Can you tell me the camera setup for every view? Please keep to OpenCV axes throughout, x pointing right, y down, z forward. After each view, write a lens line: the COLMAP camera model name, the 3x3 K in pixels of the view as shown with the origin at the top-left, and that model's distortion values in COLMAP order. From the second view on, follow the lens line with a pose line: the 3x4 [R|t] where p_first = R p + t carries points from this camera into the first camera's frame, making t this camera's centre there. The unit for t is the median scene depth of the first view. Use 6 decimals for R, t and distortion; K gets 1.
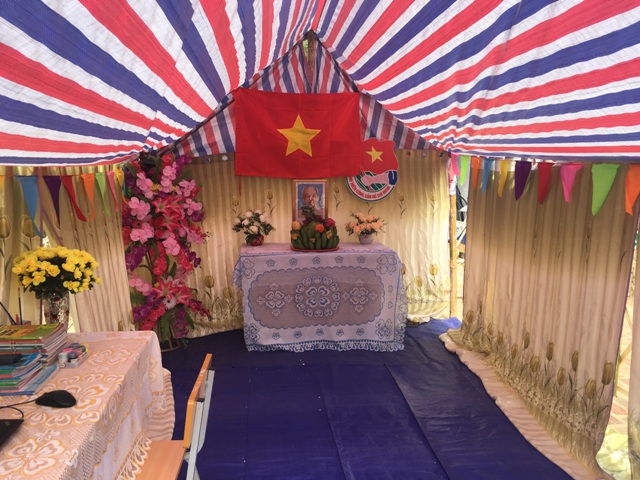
lens RADIAL K [[552.3, 0, 320.0], [0, 552.3, 240.0], [0, 0, 1]] dist [0.122429, -0.164868]
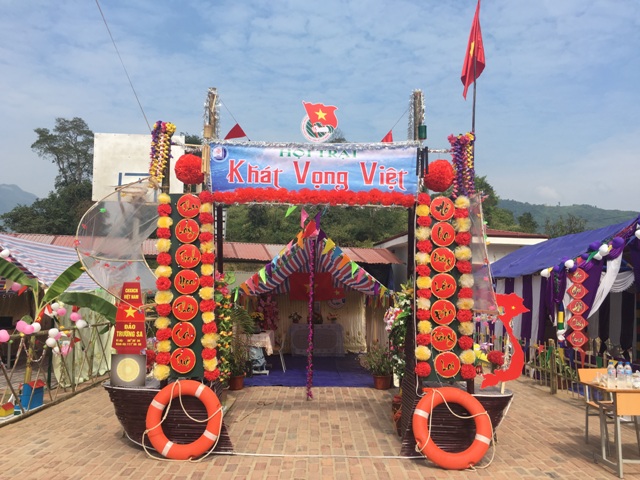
lens RADIAL K [[552.3, 0, 320.0], [0, 552.3, 240.0], [0, 0, 1]] dist [0.122429, -0.164868]
pose [[0.996375, -0.004830, -0.084928, 0.294303], [-0.014160, 0.975039, -0.221582, 0.253998], [0.083879, 0.221981, 0.971436, -2.163547]]
